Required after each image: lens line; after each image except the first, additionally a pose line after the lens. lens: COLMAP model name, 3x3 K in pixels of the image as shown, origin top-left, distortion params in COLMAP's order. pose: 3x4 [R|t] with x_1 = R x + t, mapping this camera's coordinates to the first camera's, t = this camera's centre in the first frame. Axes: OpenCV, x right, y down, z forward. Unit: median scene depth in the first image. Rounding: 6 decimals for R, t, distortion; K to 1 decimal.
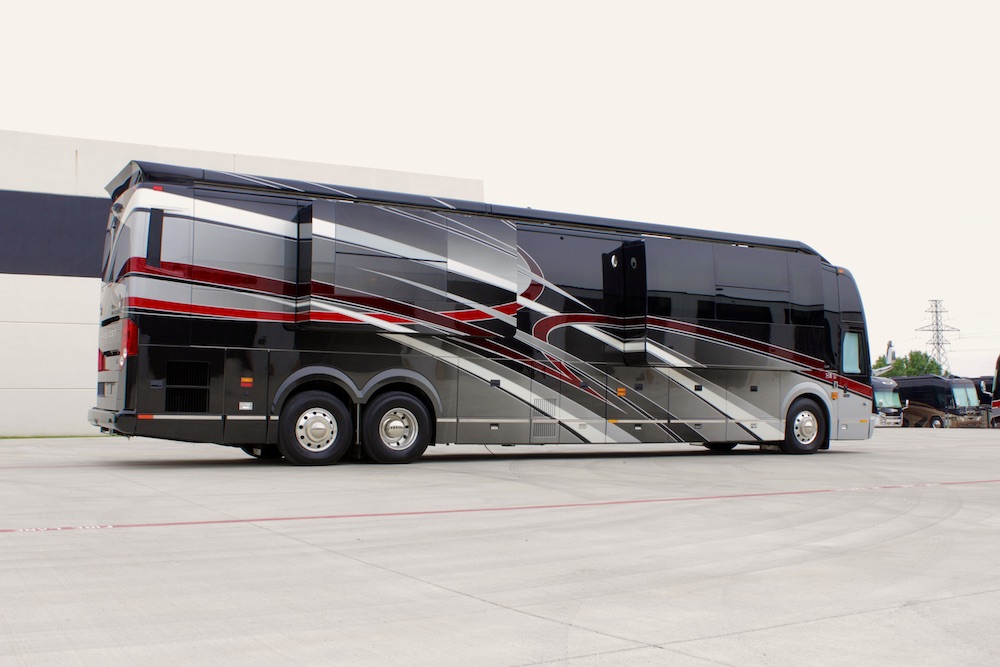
lens RADIAL K [[1054.5, 0, 500.0], [0, 1054.5, 333.3], [0, 0, 1]] dist [-0.089874, 0.019488]
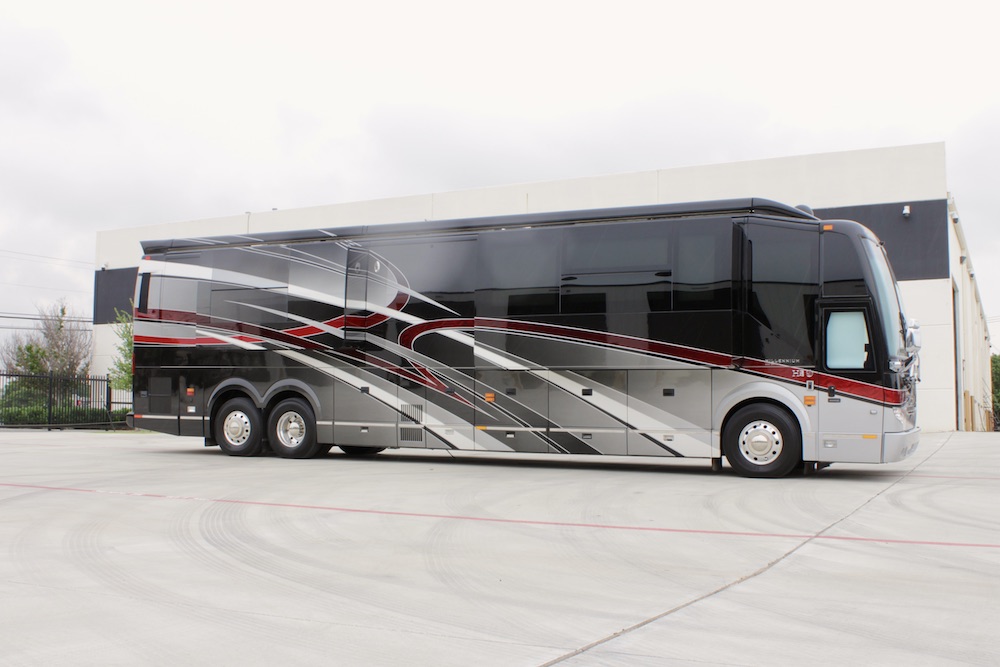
lens RADIAL K [[1056.3, 0, 501.7], [0, 1056.3, 335.6], [0, 0, 1]] dist [-0.104355, -0.004804]
pose [[0.563728, -0.051620, -0.824346, 0.945972], [0.052446, 0.998268, -0.026645, 0.026787], [0.824294, -0.028213, 0.565459, 0.486235]]
